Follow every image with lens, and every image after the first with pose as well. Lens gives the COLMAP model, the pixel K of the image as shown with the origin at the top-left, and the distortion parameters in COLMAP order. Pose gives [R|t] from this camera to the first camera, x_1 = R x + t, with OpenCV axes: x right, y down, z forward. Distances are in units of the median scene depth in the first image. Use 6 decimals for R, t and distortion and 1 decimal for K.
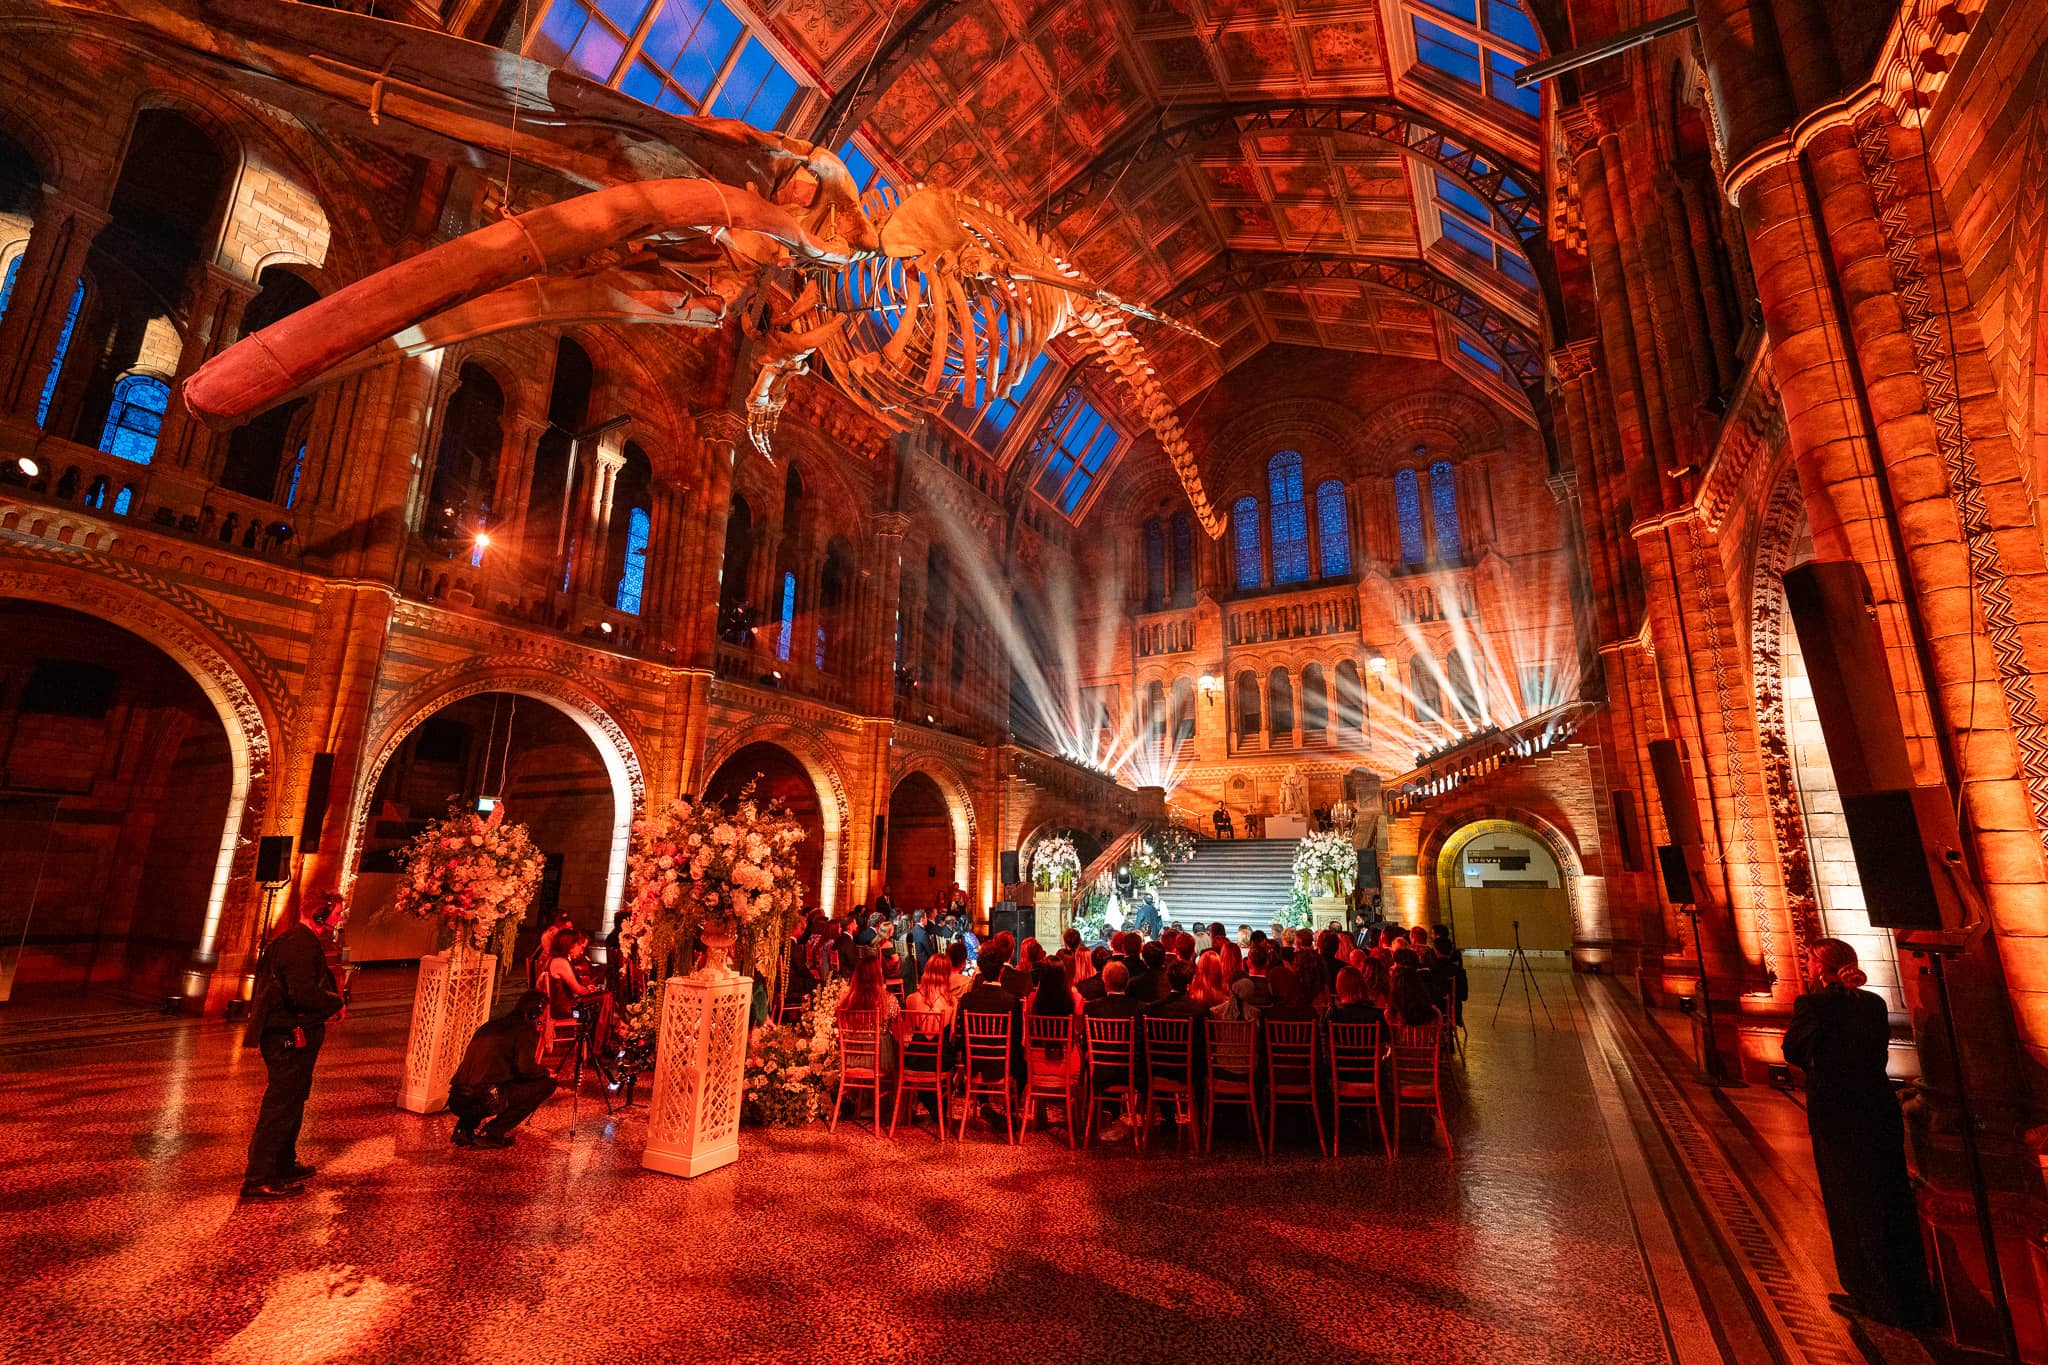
lens RADIAL K [[869.3, 0, 1026.9], [0, 869.3, 675.9], [0, 0, 1]] dist [-0.001349, -0.000393]
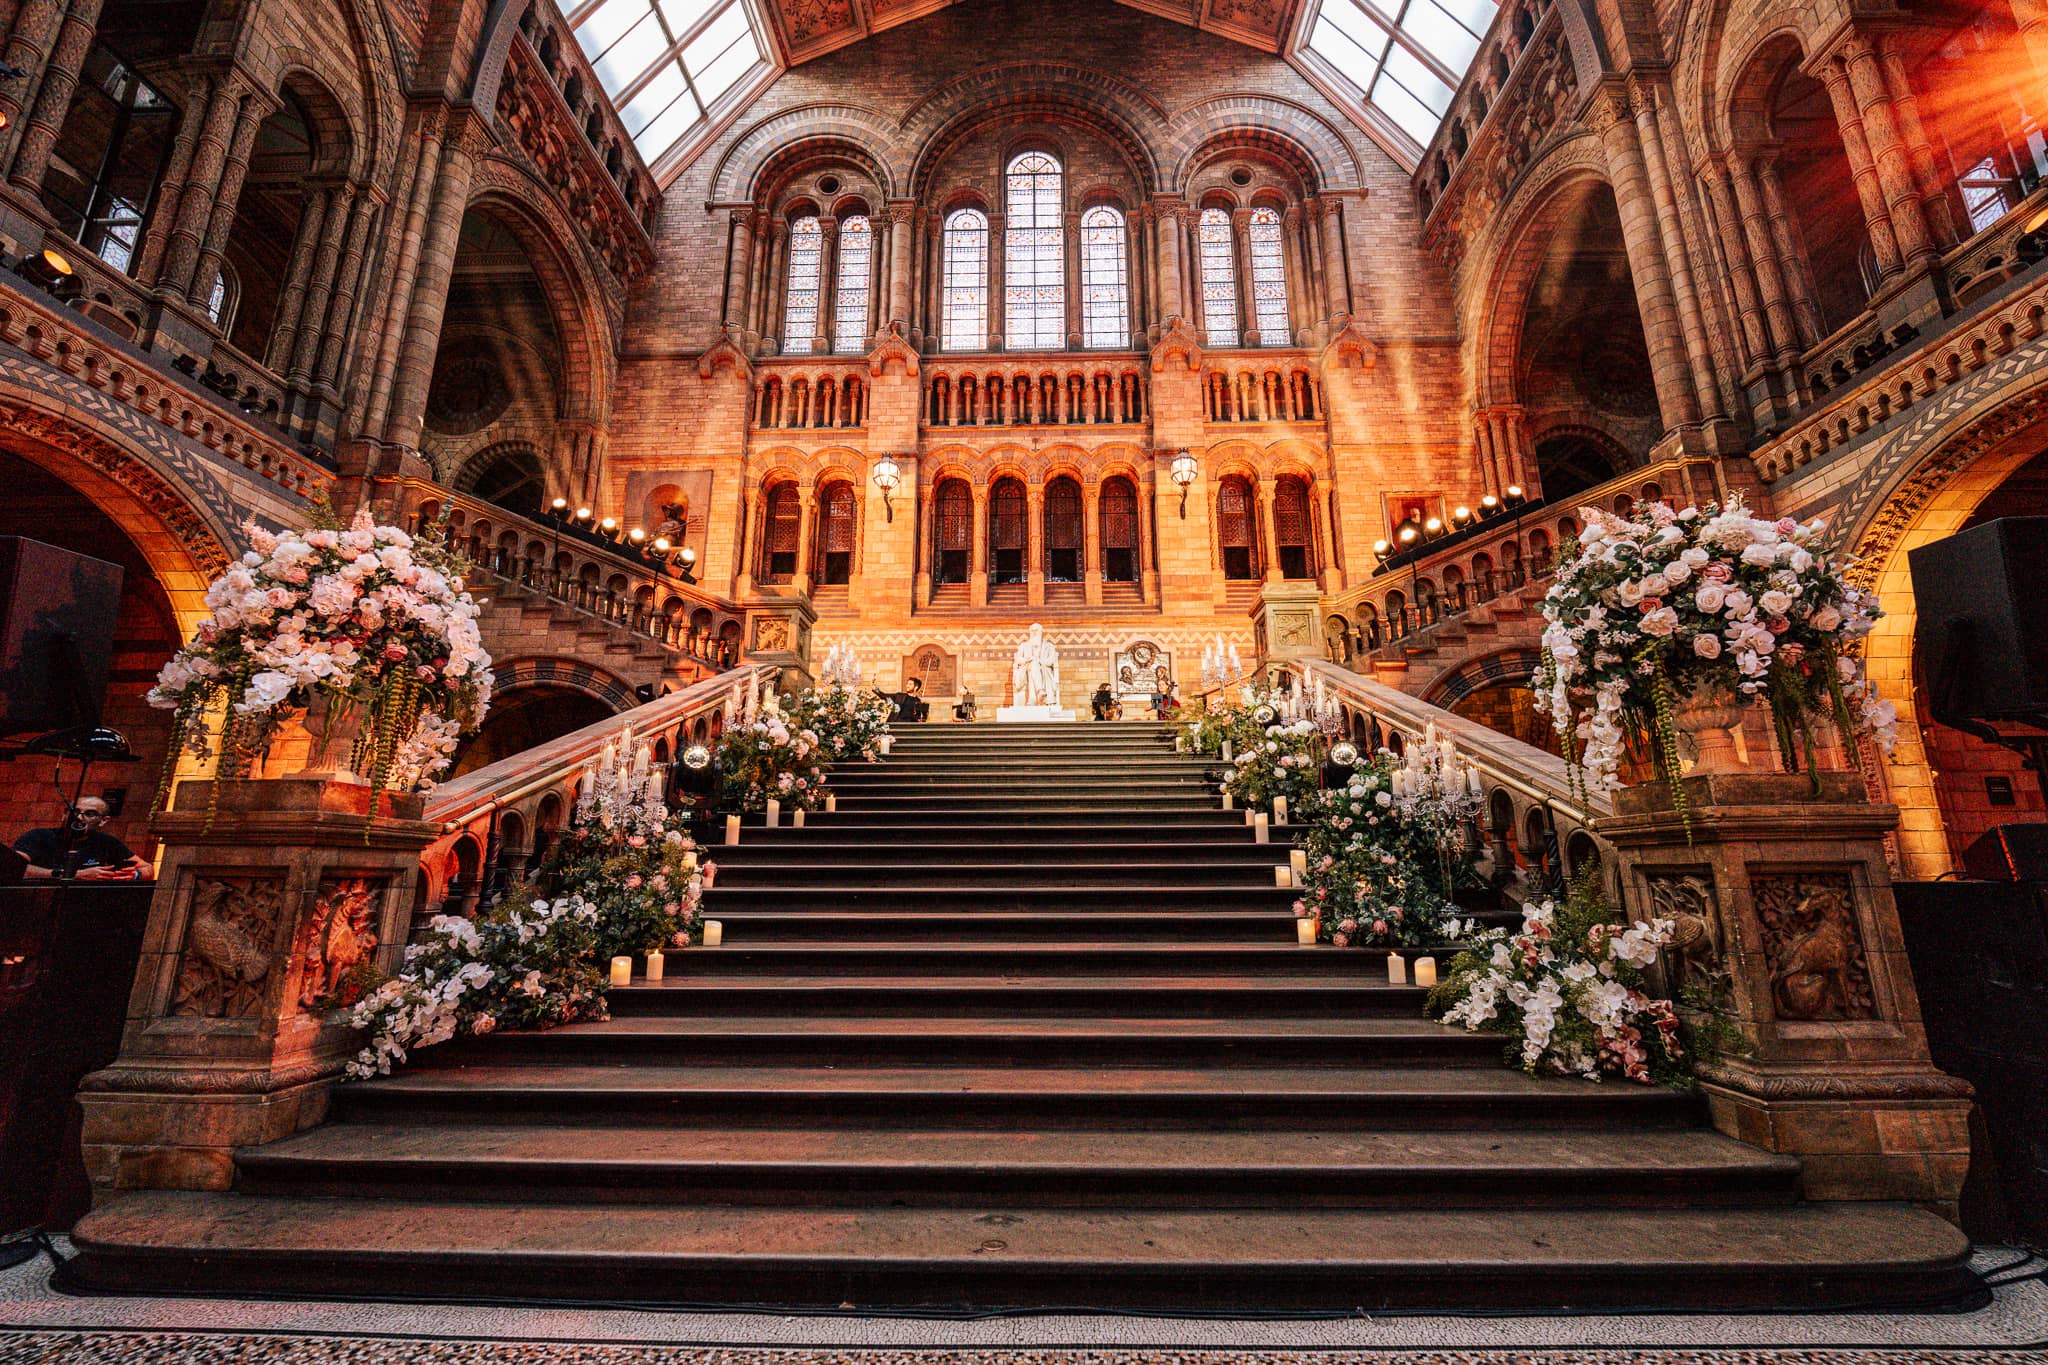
lens RADIAL K [[846.5, 0, 1026.0], [0, 846.5, 673.4], [0, 0, 1]] dist [-0.009220, -0.000420]
pose [[0.882103, 0.097494, 0.460857, 0.073151], [-0.095113, 0.995060, -0.028452, 0.190067], [-0.461354, -0.018736, 0.887018, 0.679661]]
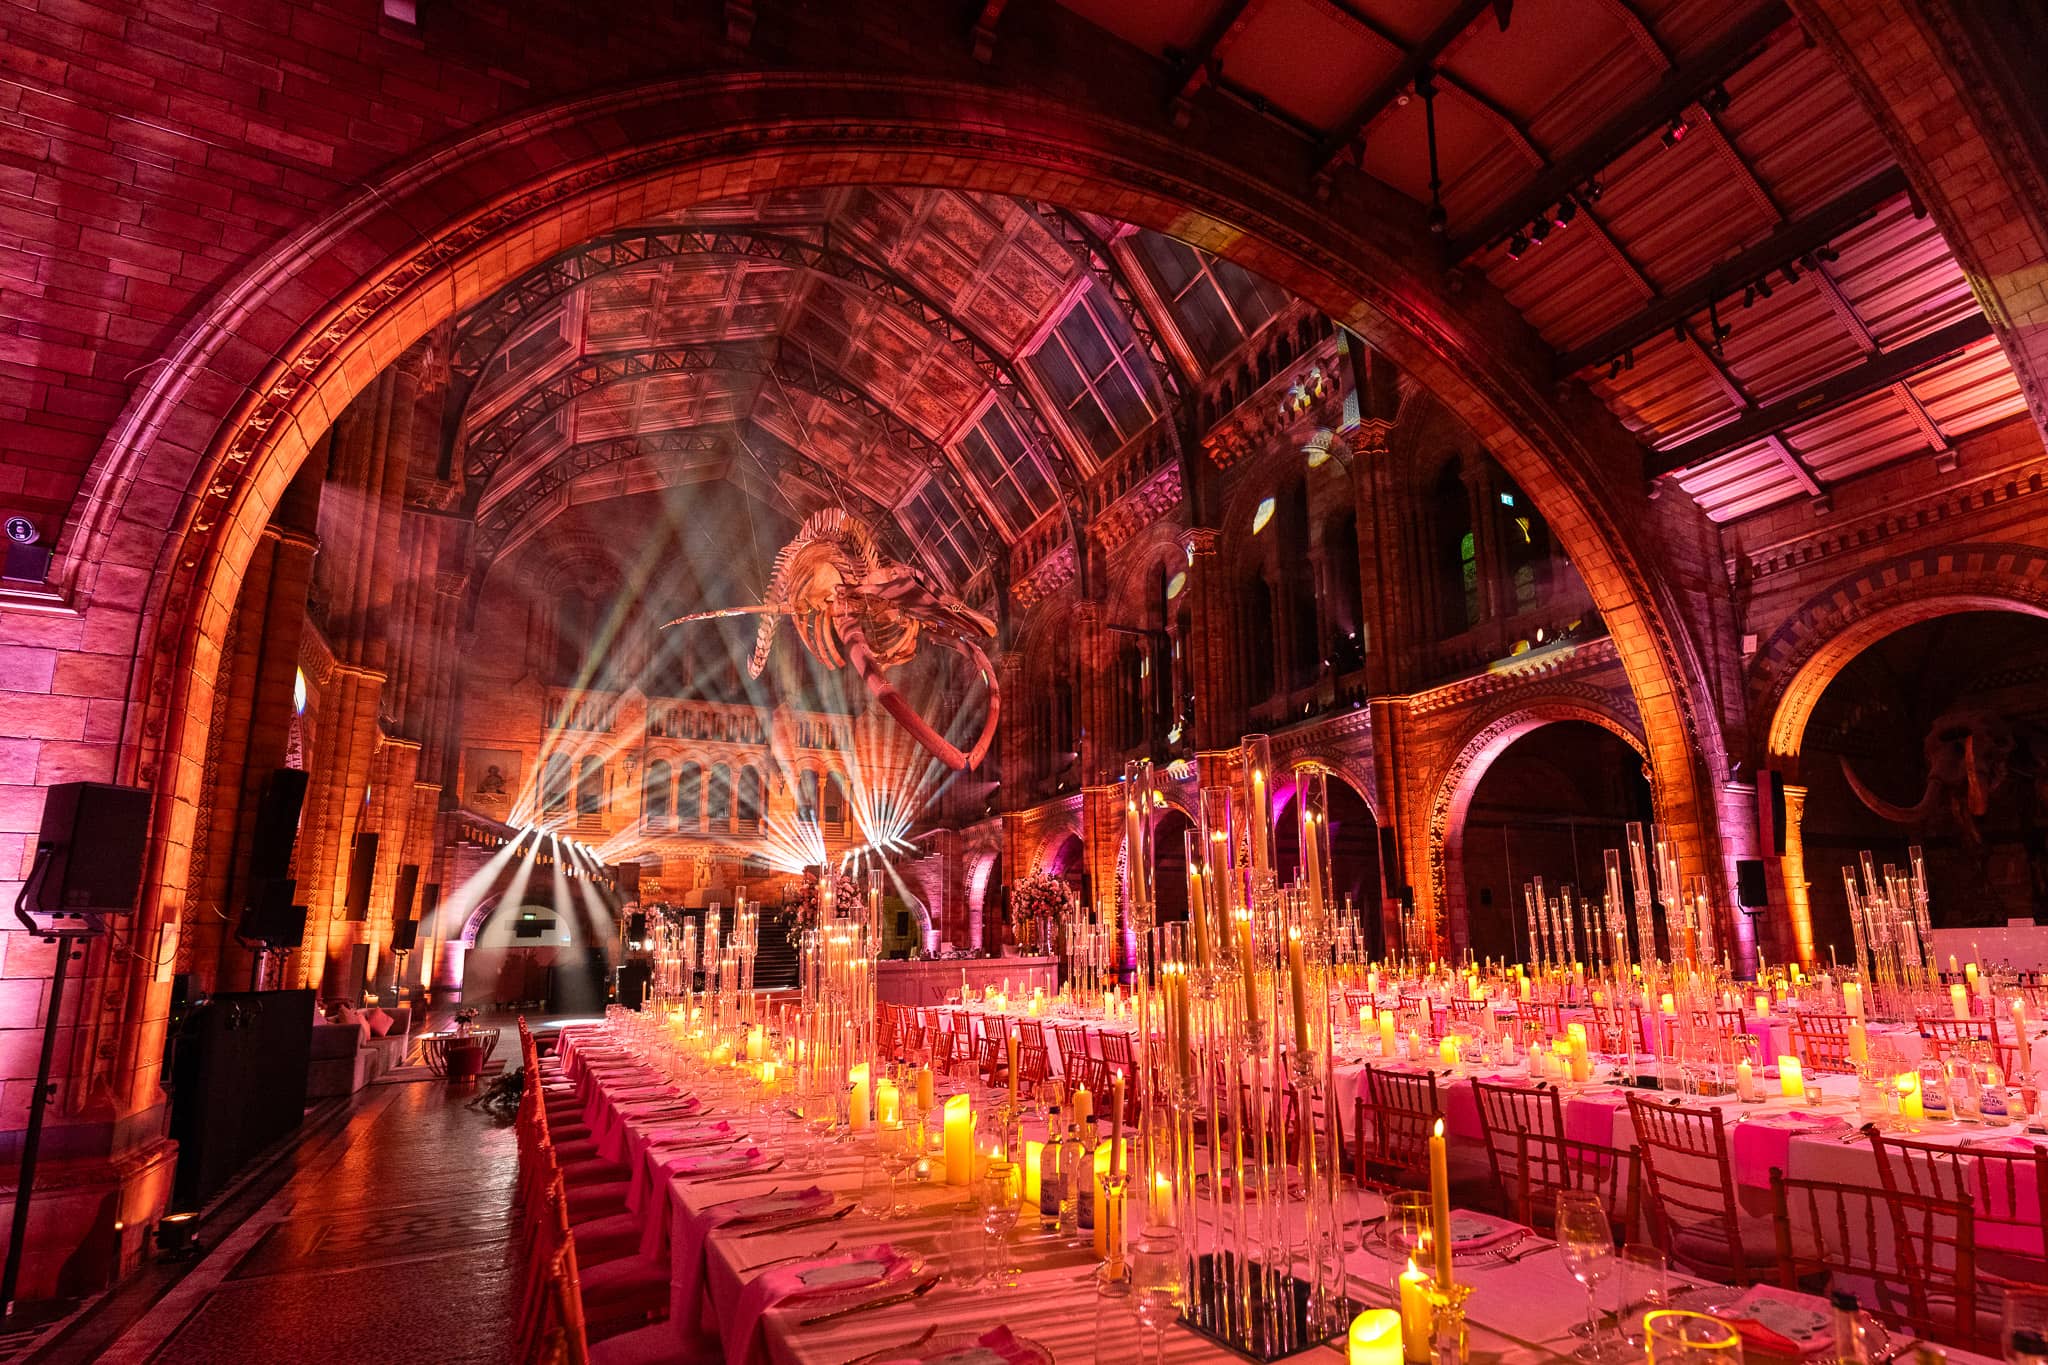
lens RADIAL K [[972.6, 0, 1173.2], [0, 972.6, 772.2], [0, 0, 1]] dist [-0.002570, -0.002615]
pose [[0.460992, 0.125138, 0.878537, -0.775763], [-0.168890, 0.984284, -0.051579, -0.052520], [-0.871185, -0.124598, 0.474882, -0.261067]]
